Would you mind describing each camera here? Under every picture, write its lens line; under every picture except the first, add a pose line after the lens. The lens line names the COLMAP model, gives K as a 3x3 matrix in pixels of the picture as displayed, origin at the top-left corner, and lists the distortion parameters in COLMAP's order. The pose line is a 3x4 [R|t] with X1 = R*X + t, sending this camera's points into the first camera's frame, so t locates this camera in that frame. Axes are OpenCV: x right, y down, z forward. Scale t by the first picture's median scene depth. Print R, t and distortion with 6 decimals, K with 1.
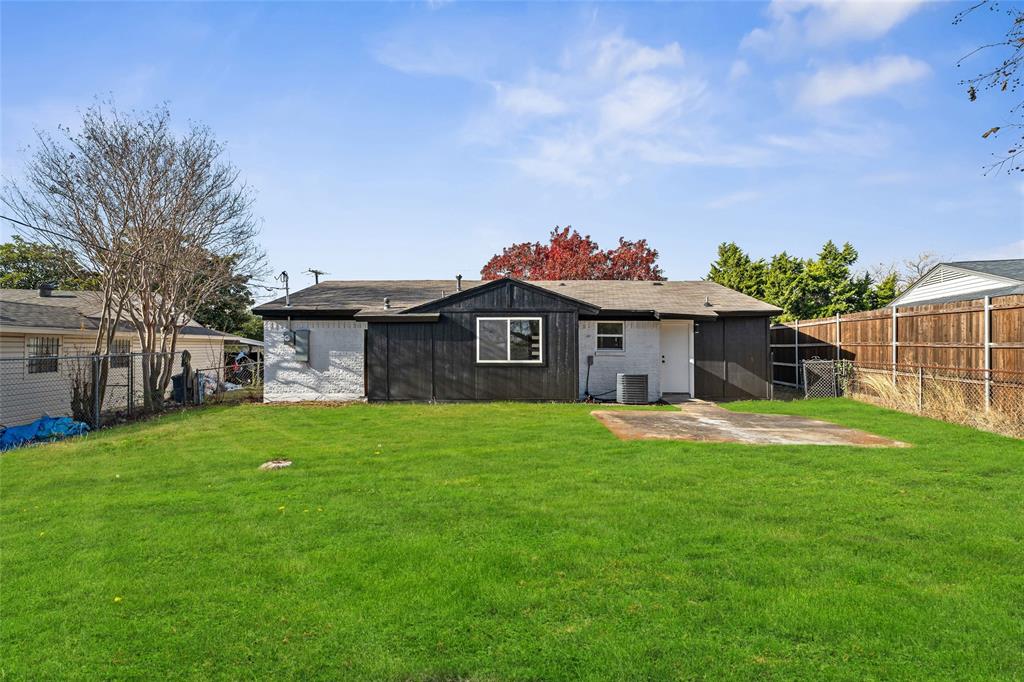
lens RADIAL K [[435.9, 0, 508.1], [0, 435.9, 339.1], [0, 0, 1]] dist [0.008607, 0.000397]
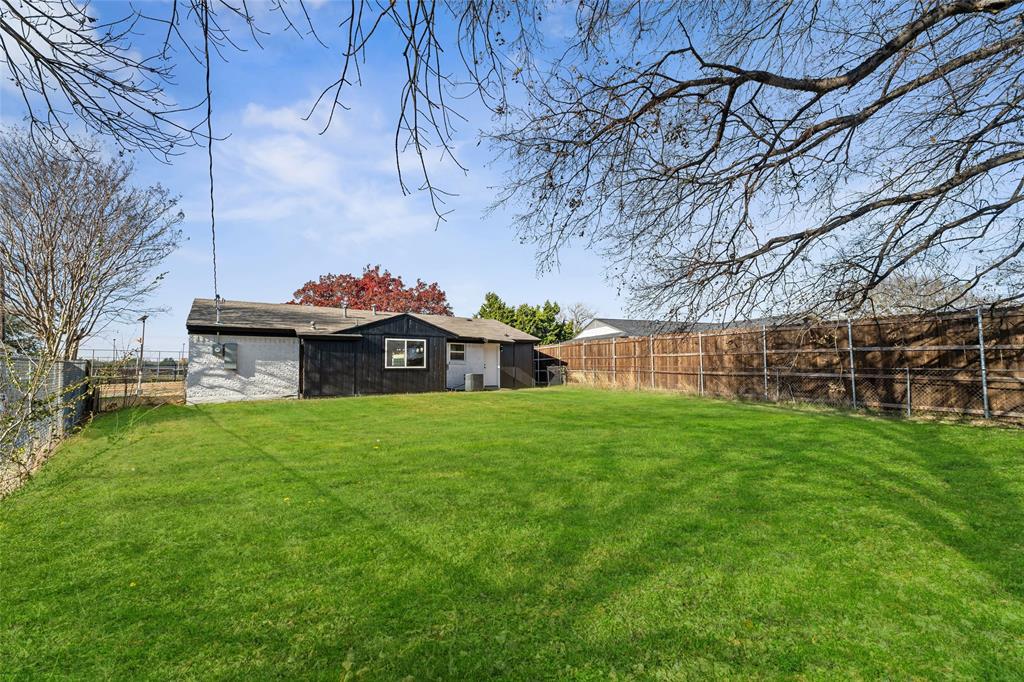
lens RADIAL K [[435.9, 0, 516.5], [0, 435.9, 337.8], [0, 0, 1]] dist [0.008607, 0.000397]
pose [[0.808454, 0.034807, 0.587529, -0.563033], [-0.003701, 0.998531, -0.054064, 0.027397], [-0.588547, 0.041534, 0.807395, -0.467159]]
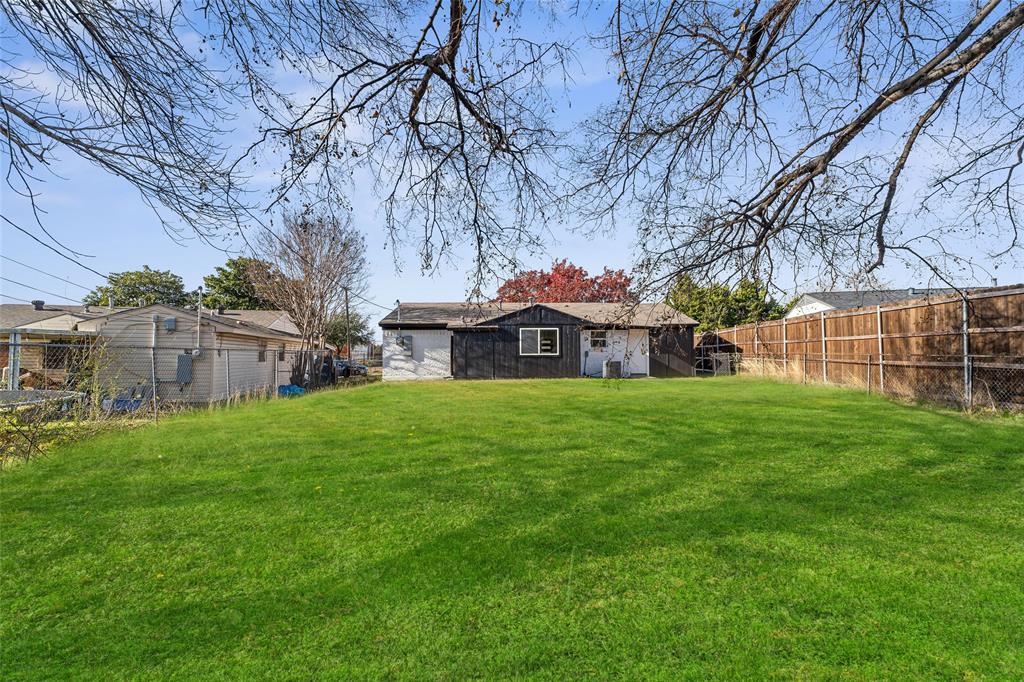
lens RADIAL K [[435.9, 0, 515.4], [0, 435.9, 339.2], [0, 0, 1]] dist [0.008607, 0.000397]
pose [[0.998857, -0.002235, 0.047754, -0.159374], [0.003220, 0.999784, -0.020547, 0.026278], [-0.047697, 0.020677, 0.998648, -0.631709]]
